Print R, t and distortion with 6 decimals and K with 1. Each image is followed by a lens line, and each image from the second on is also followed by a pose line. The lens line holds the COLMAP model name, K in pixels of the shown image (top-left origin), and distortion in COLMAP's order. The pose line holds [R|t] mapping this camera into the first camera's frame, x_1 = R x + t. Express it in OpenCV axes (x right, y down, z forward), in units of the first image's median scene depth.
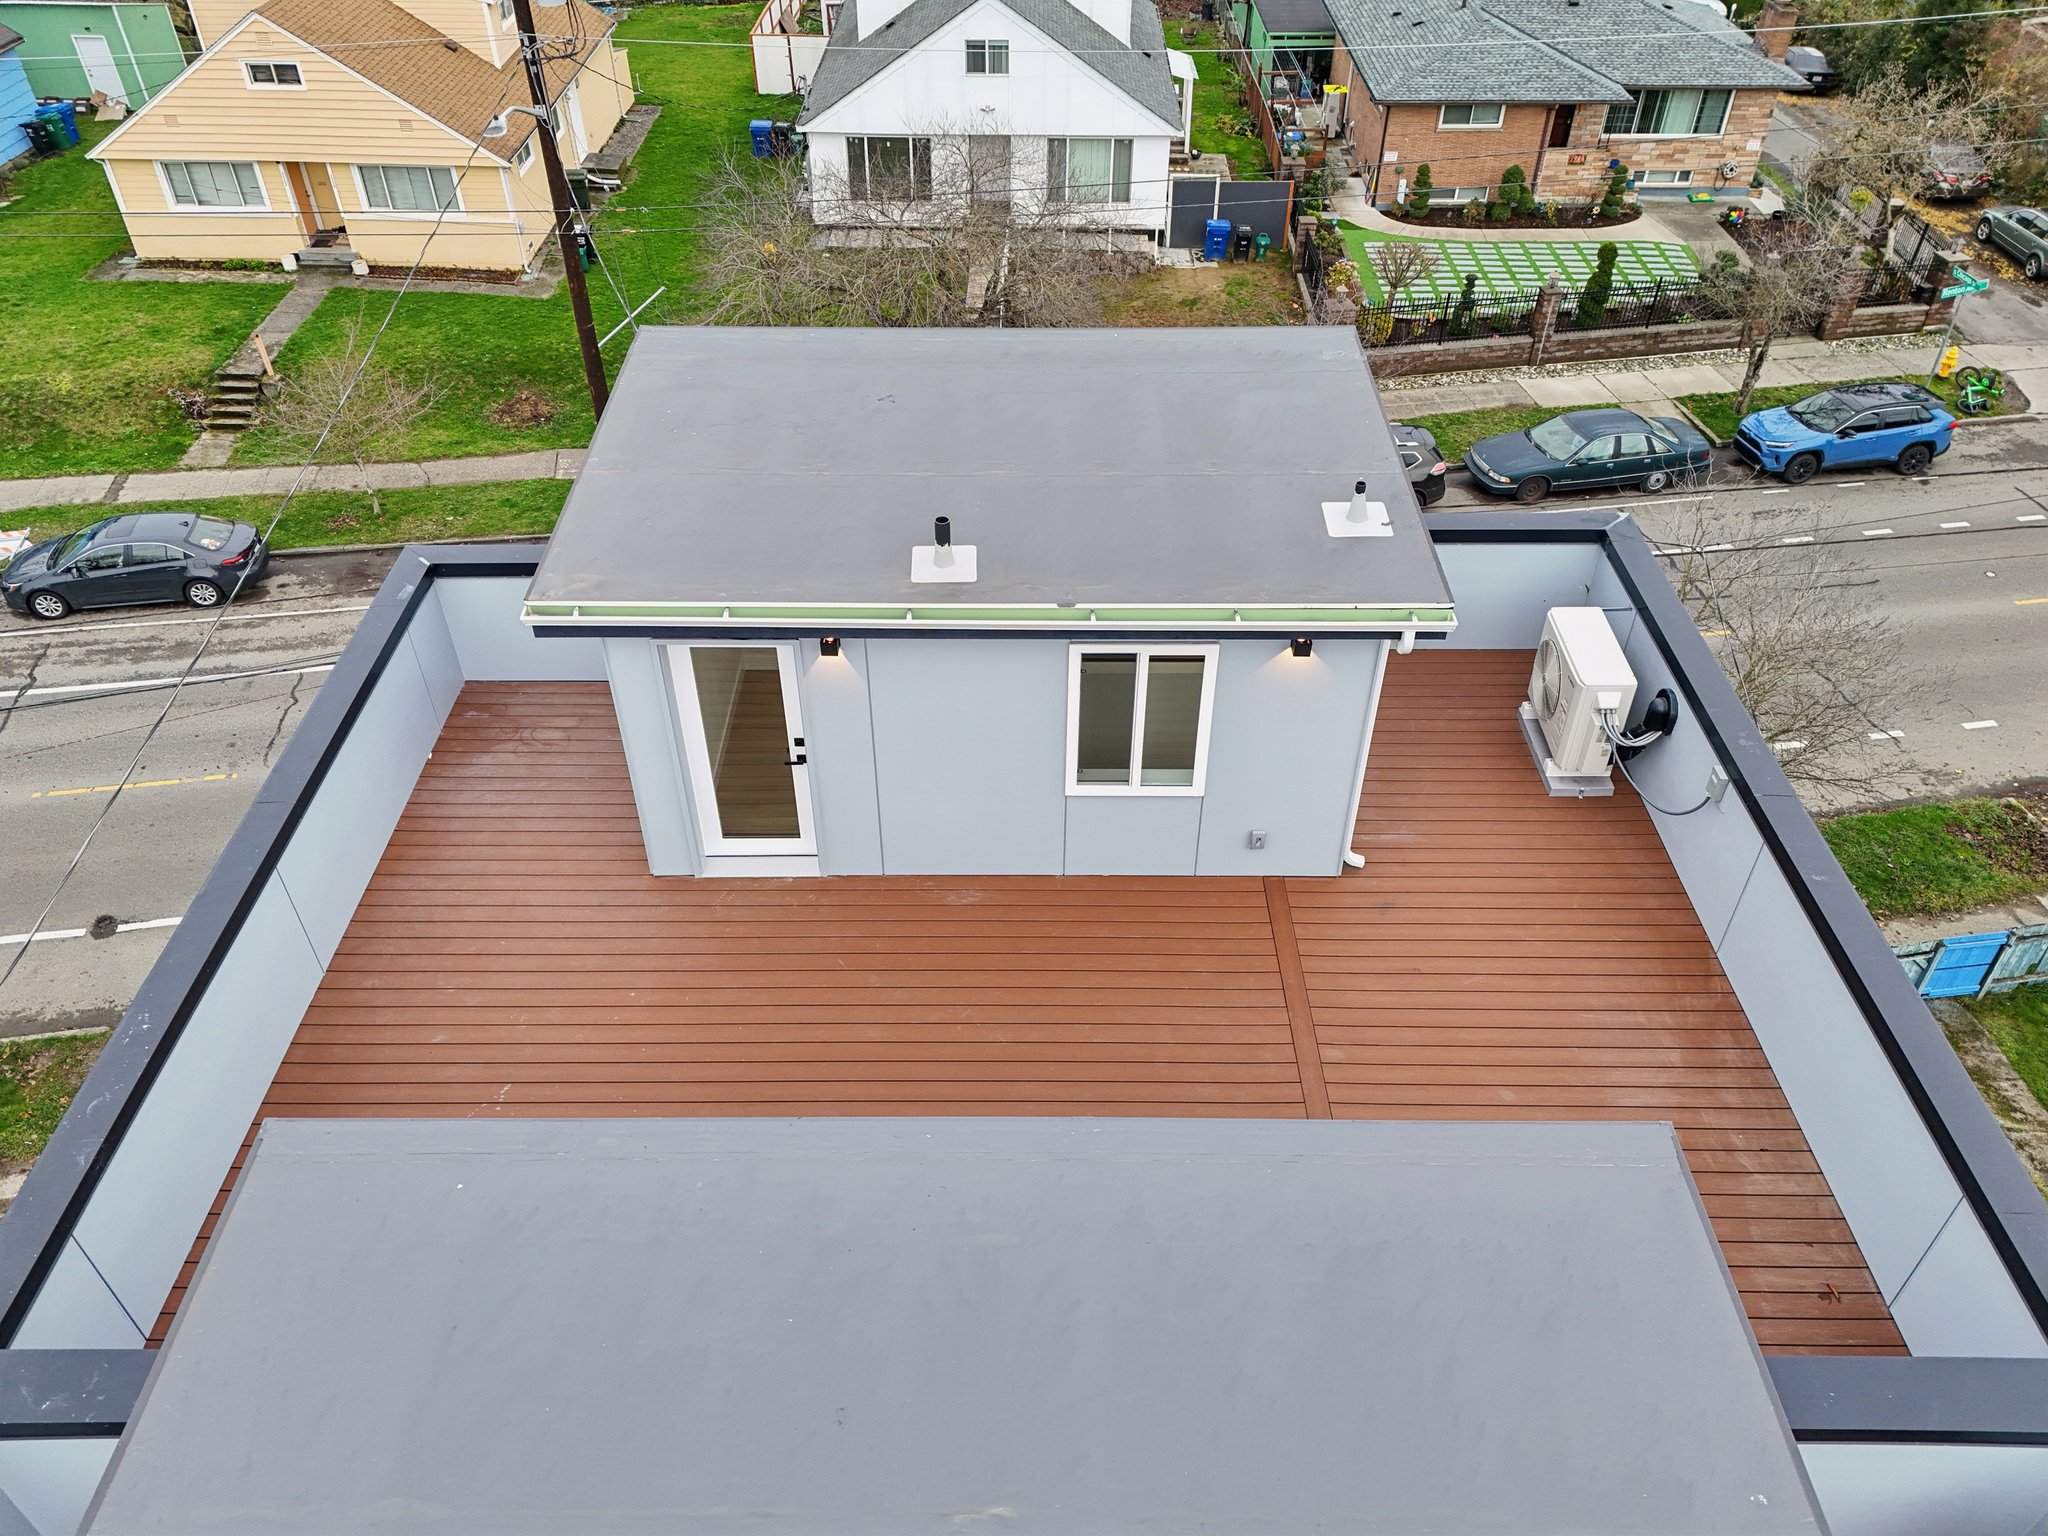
lens RADIAL K [[1506.2, 0, 1031.1], [0, 1506.2, 765.9], [0, 0, 1]] dist [0.084601, -0.073909]
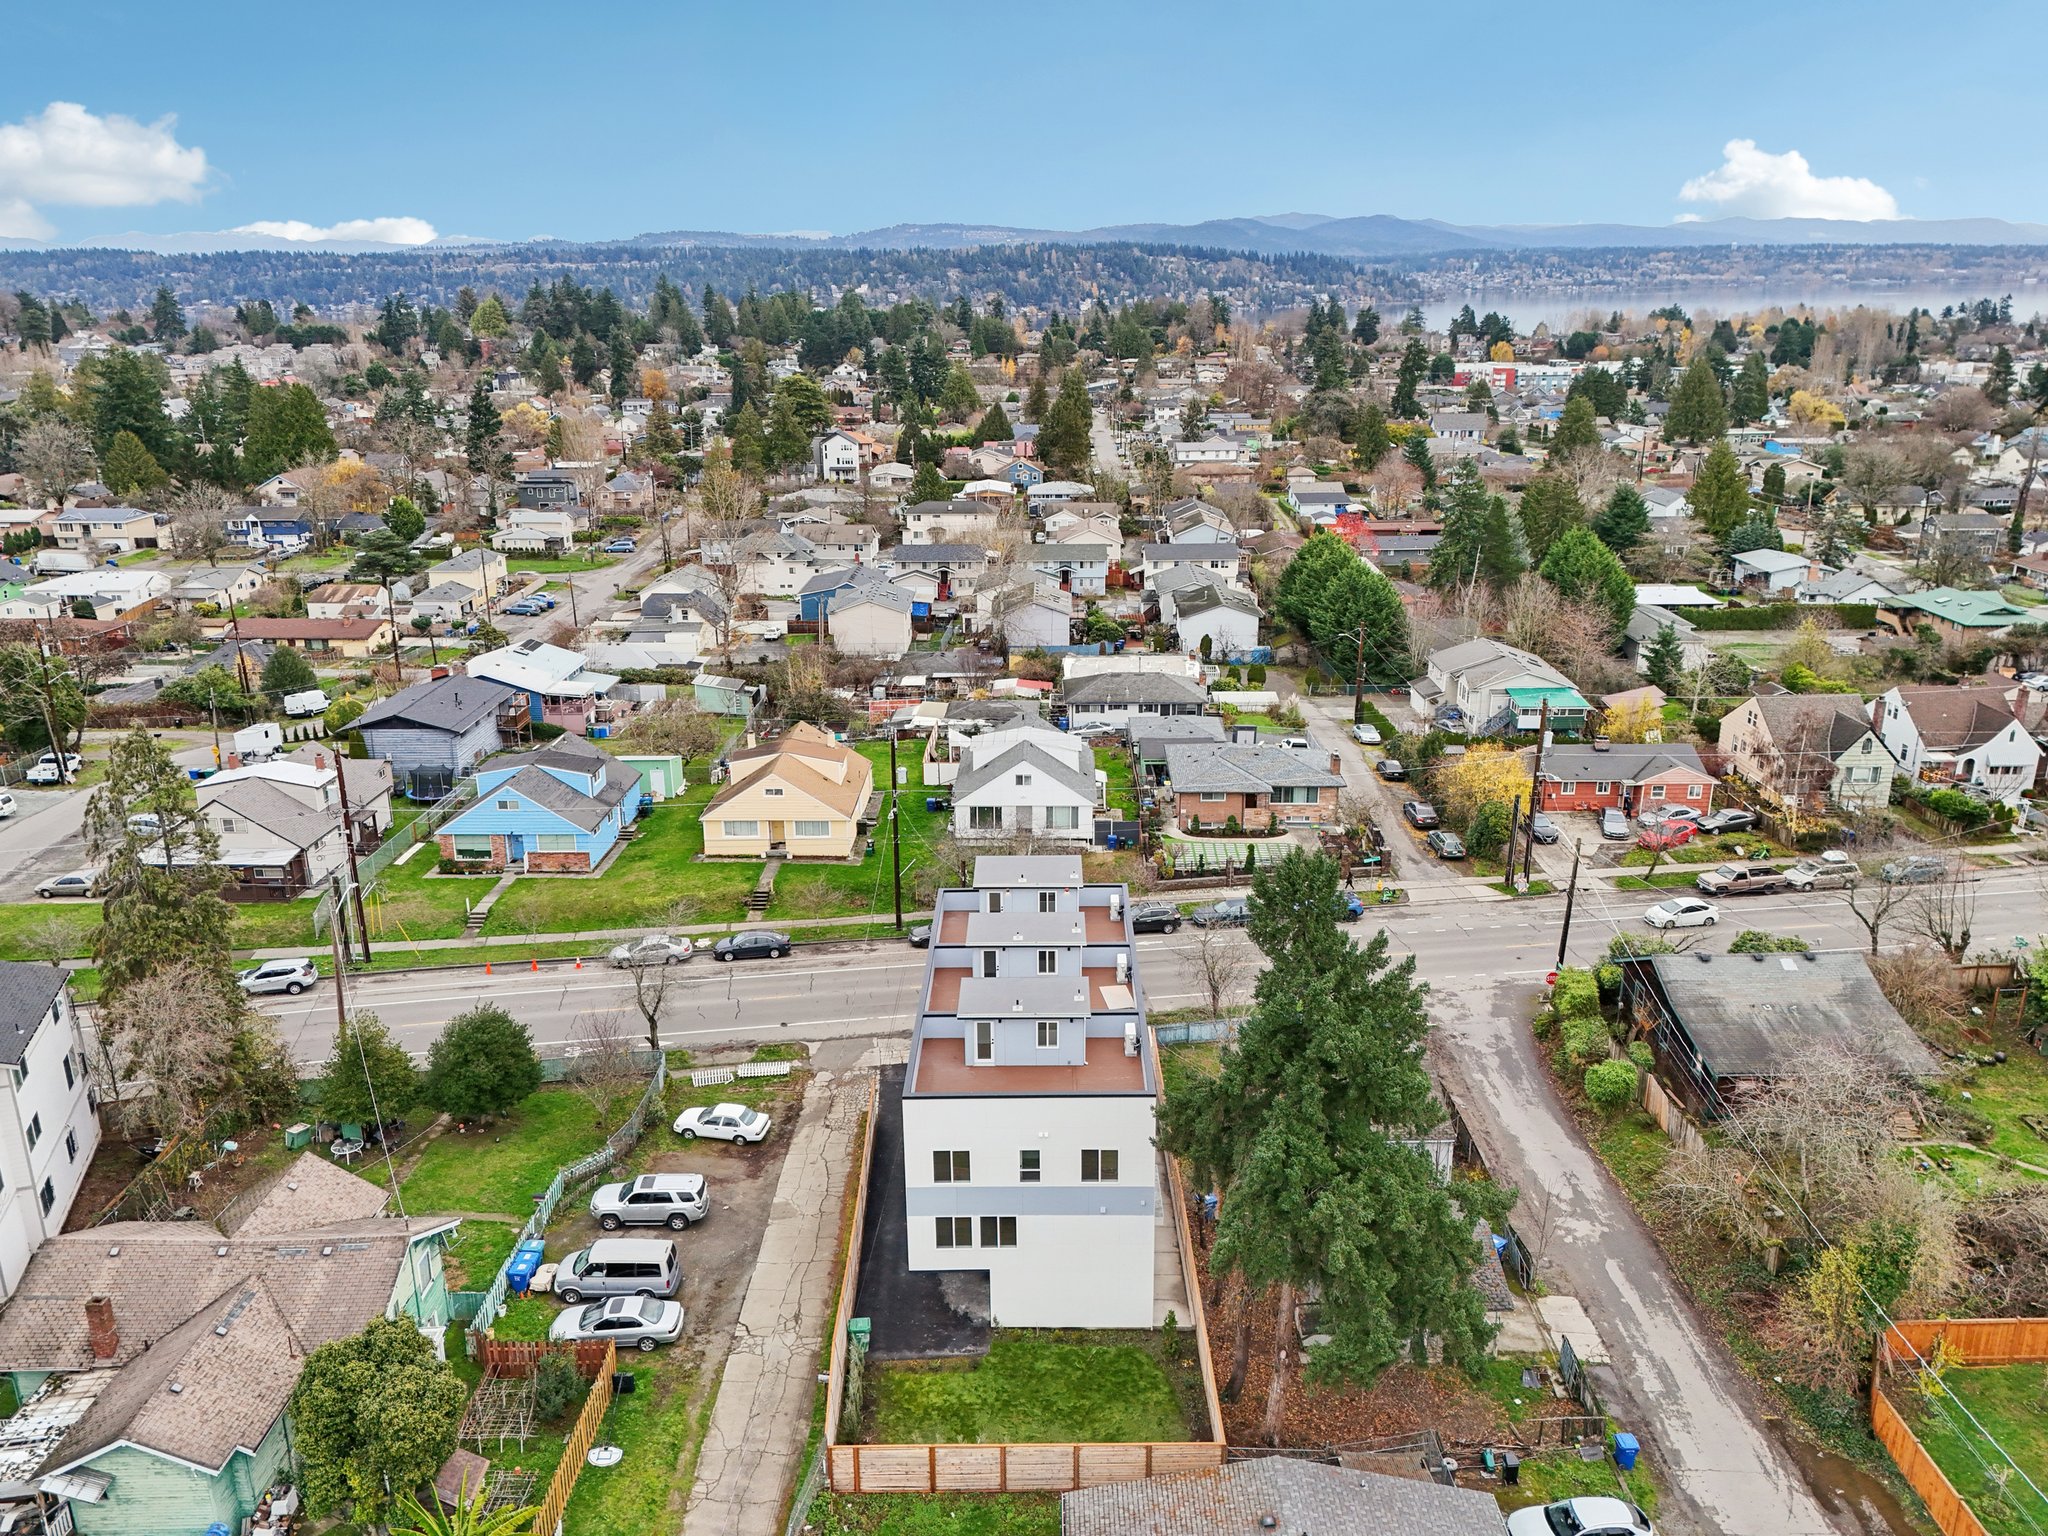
lens RADIAL K [[1503.3, 0, 1024.0], [0, 1503.3, 768.0], [0, 0, 1]] dist [0.079145, -0.069604]
pose [[0.999789, -0.007517, -0.019102, 0.023215], [-0.000095, 0.928830, -0.370506, 0.495635], [0.020528, 0.370430, 0.928634, -1.458075]]
